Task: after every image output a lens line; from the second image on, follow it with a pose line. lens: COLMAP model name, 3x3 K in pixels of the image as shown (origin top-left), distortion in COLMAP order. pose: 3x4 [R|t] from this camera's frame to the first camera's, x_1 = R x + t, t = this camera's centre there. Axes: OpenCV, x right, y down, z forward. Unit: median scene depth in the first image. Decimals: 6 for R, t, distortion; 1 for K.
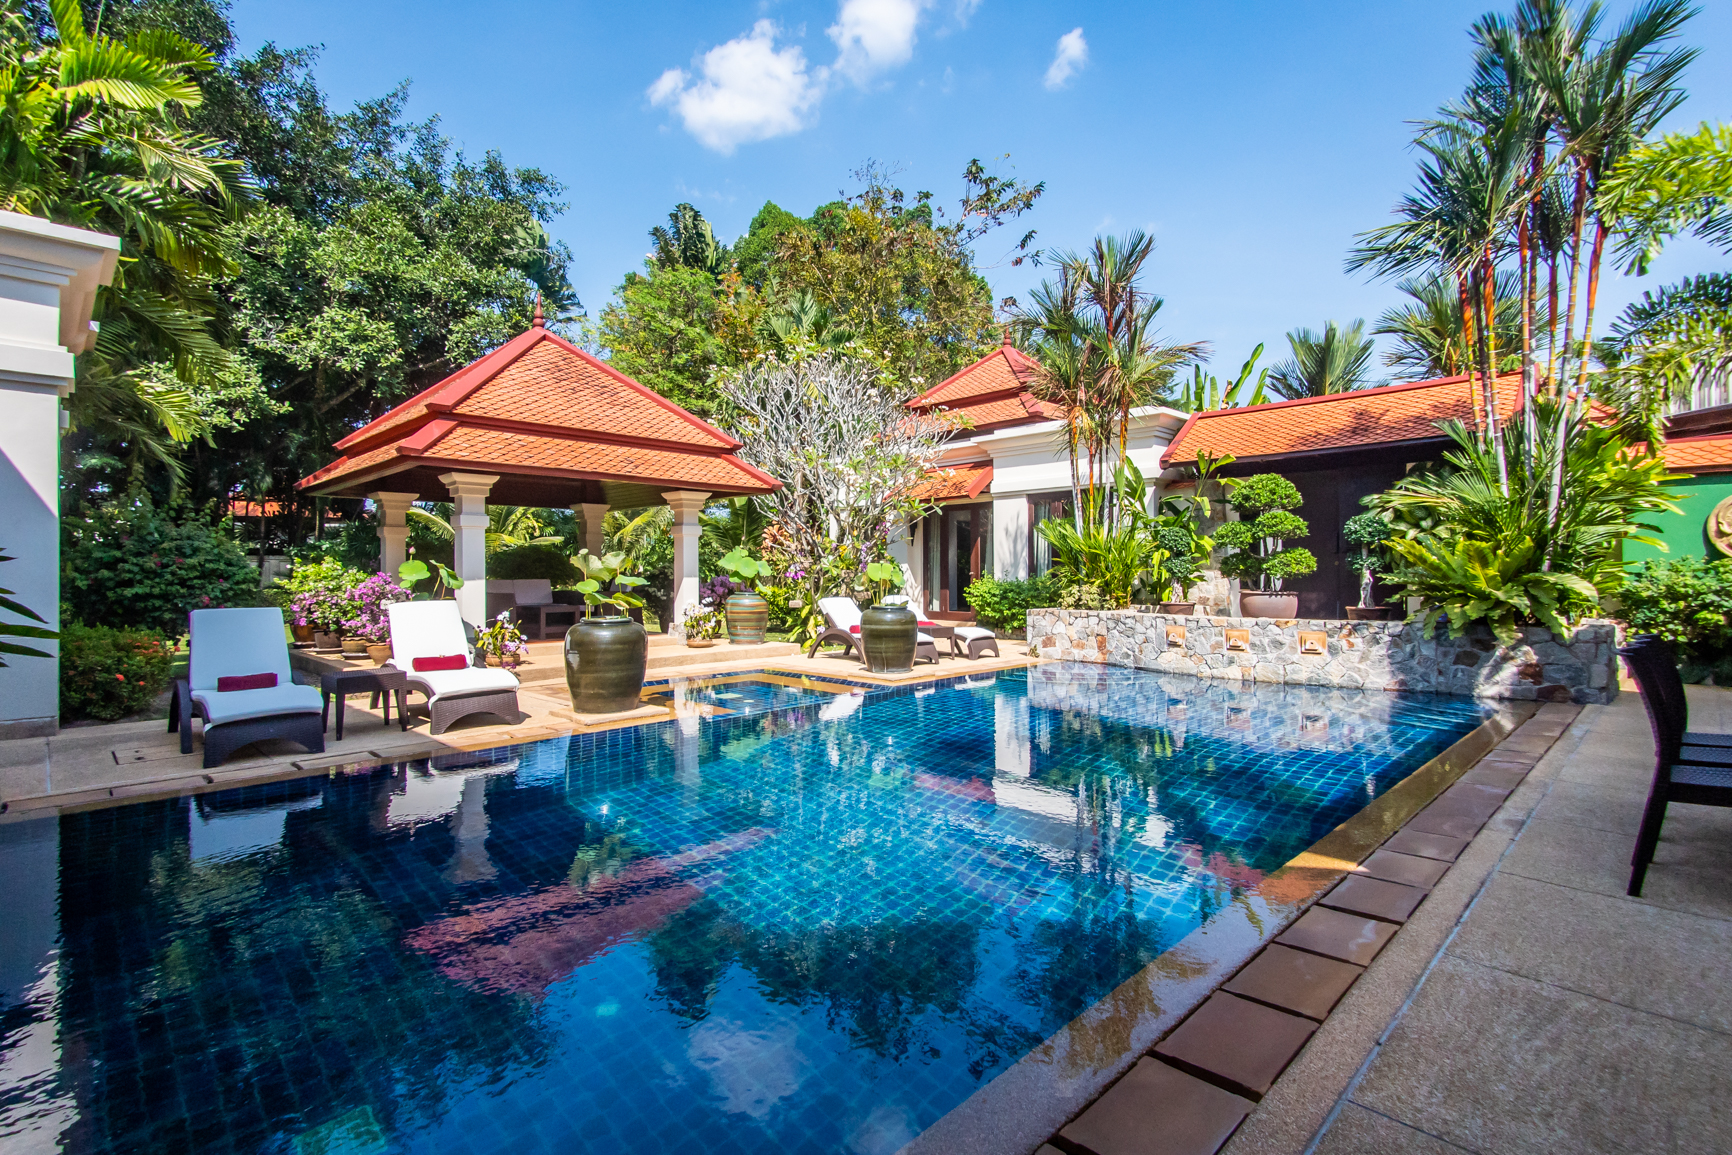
lens RADIAL K [[801.0, 0, 837.4], [0, 801.0, 577.0], [0, 0, 1]] dist [0.017256, -0.003367]
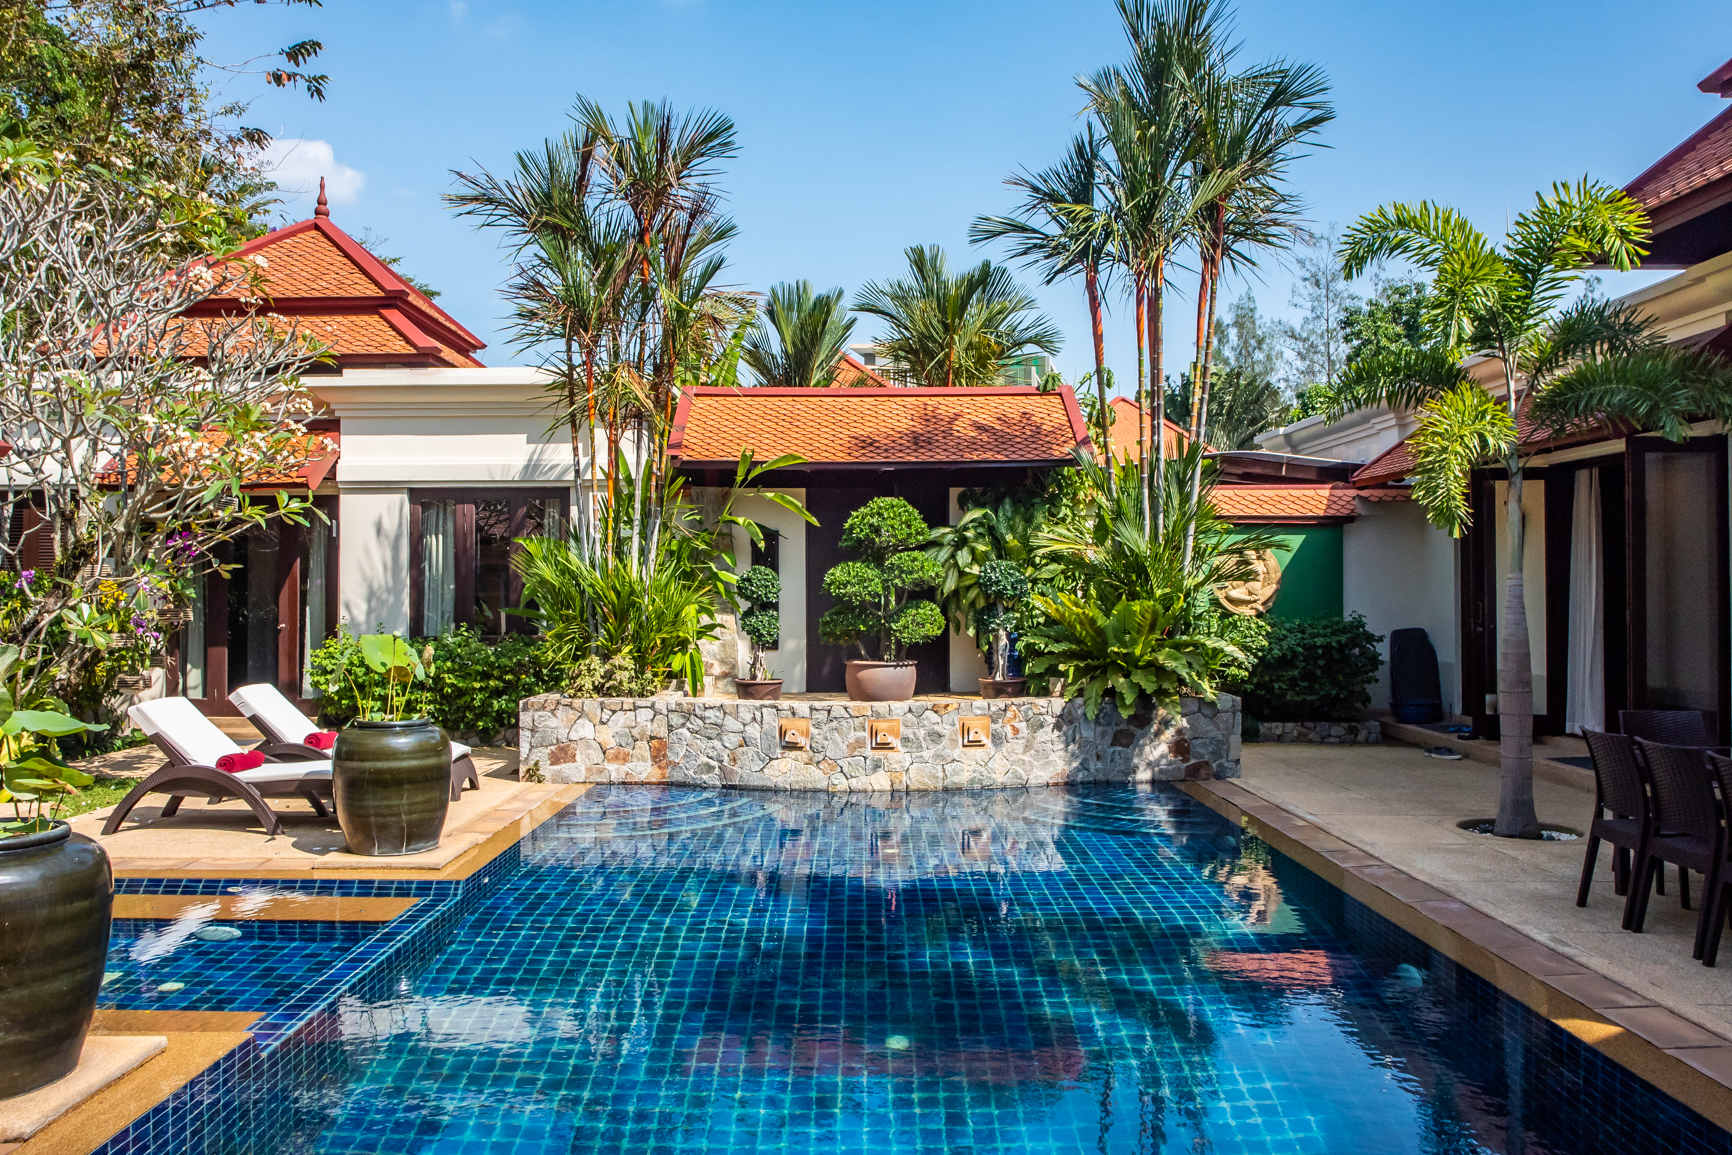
lens RADIAL K [[1279.6, 0, 870.3], [0, 1279.6, 576.4], [0, 0, 1]] dist [-0.057032, 0.042185]
pose [[0.685166, 0.009439, 0.728326, -0.281479], [0.004046, 0.999851, -0.016764, -0.035289], [-0.728376, 0.014433, 0.685026, 0.212906]]
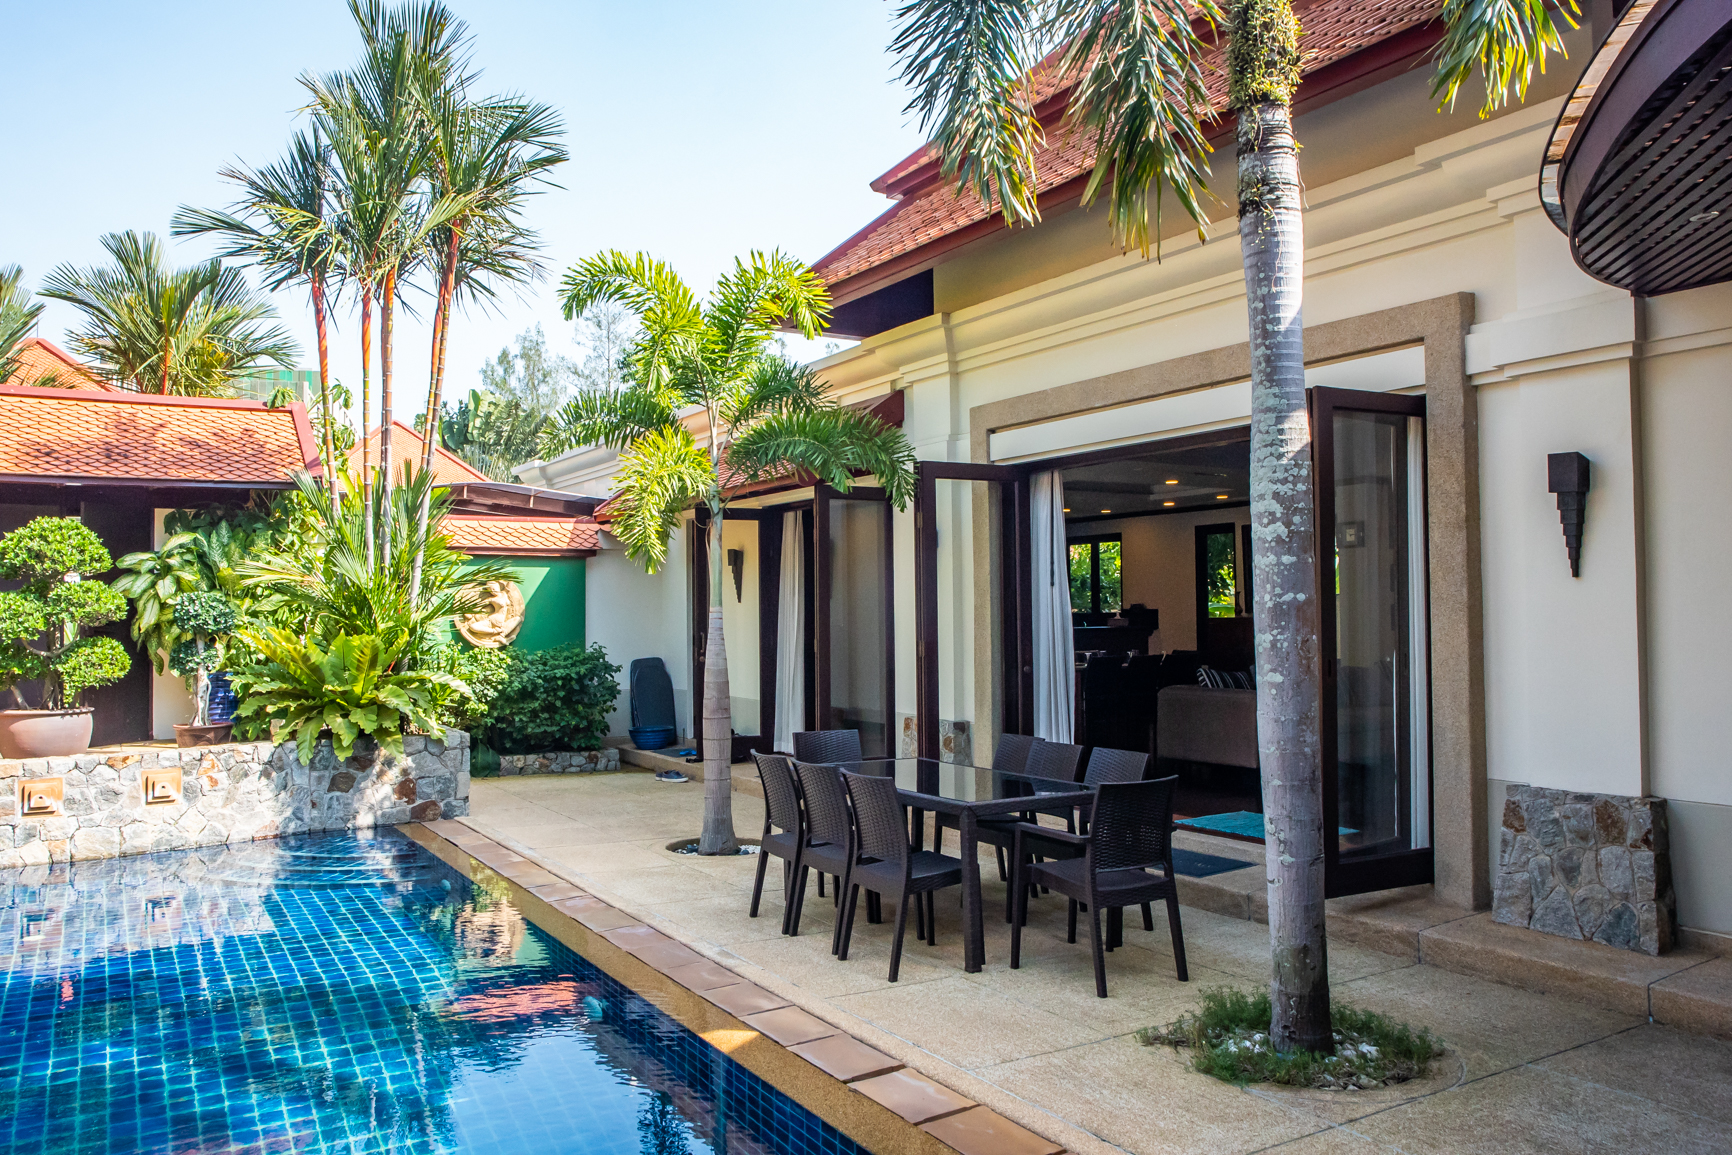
lens RADIAL K [[1279.6, 0, 859.0], [0, 1279.6, 573.9], [0, 0, 1]] dist [-0.057032, 0.042185]
pose [[0.216742, 0.033826, 0.975643, -0.245310], [0.012467, 0.999222, -0.037413, -0.037924], [-0.976149, 0.020272, 0.216152, 0.181265]]
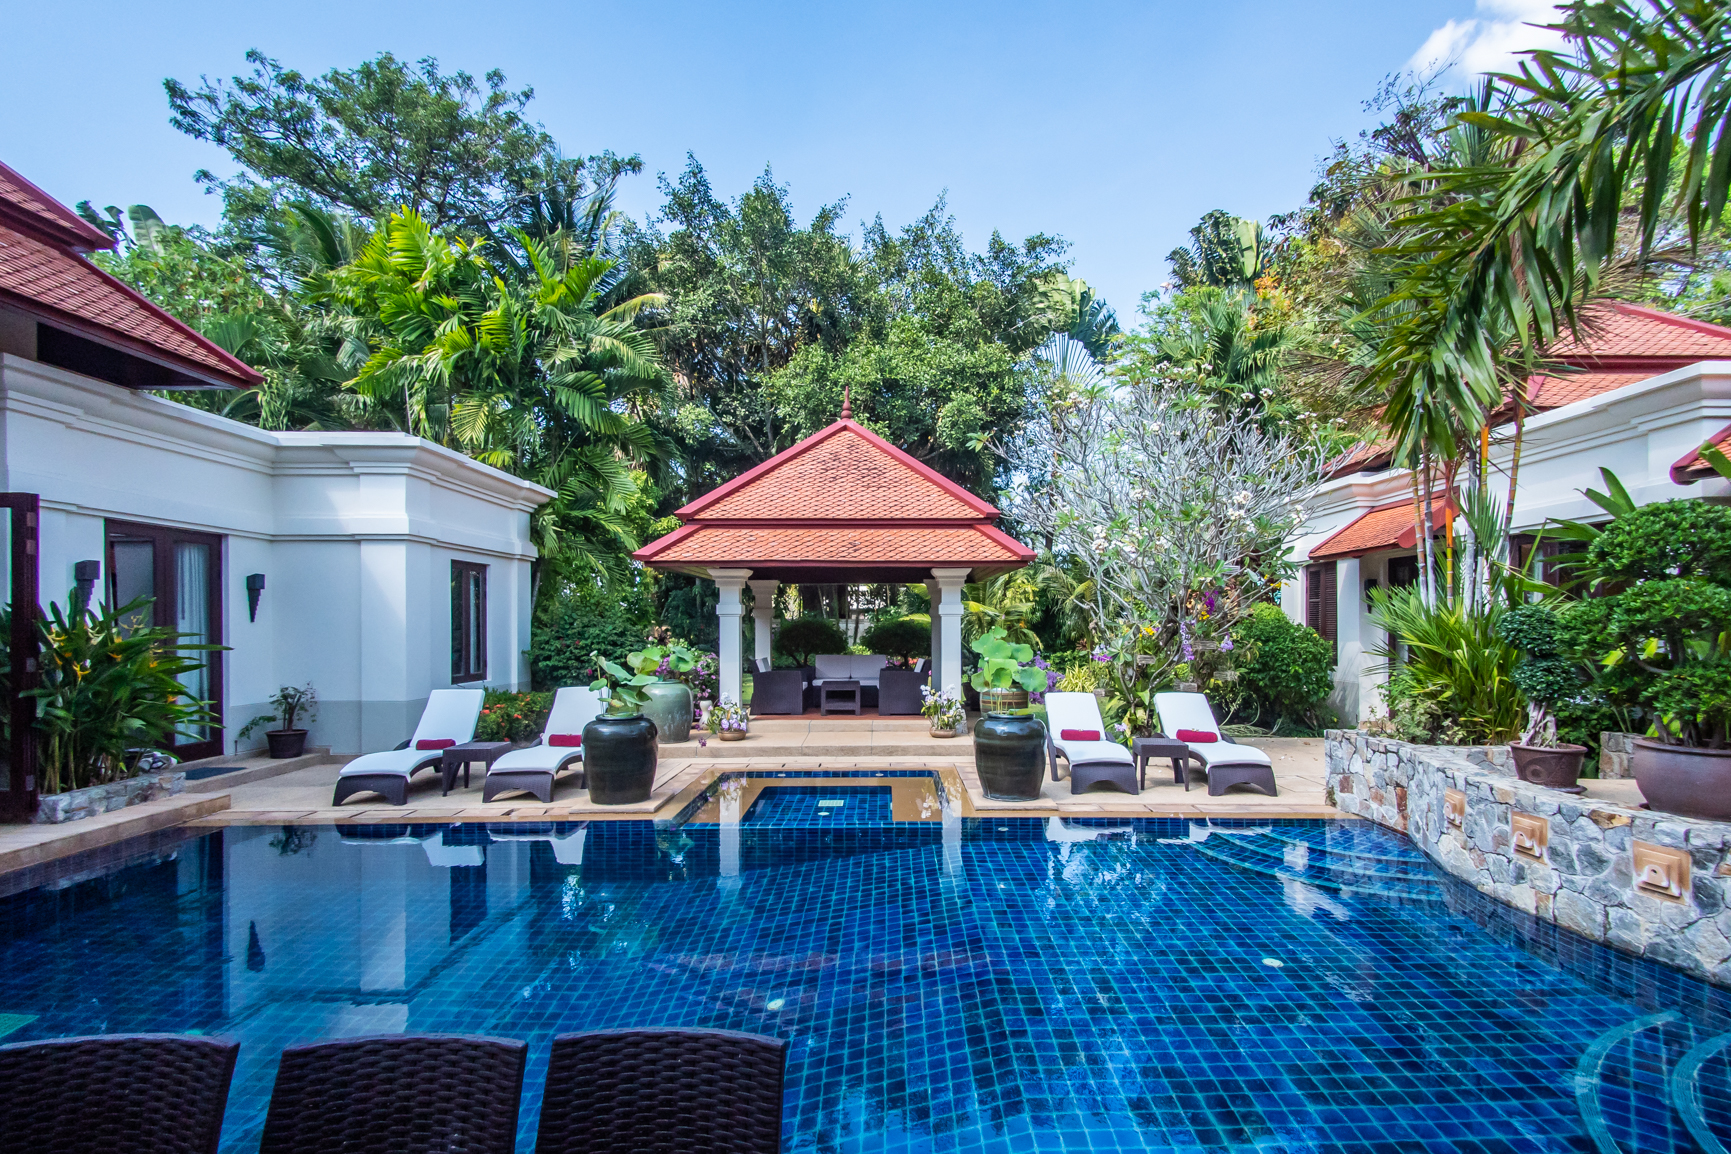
lens RADIAL K [[849.5, 0, 874.8], [0, 849.5, 590.7], [0, 0, 1]] dist [0.000292, -0.000013]
pose [[0.718571, -0.023979, -0.695041, 0.503316], [-0.003840, 0.999253, -0.038444, -0.048567], [0.695443, 0.030294, 0.717942, 0.272523]]
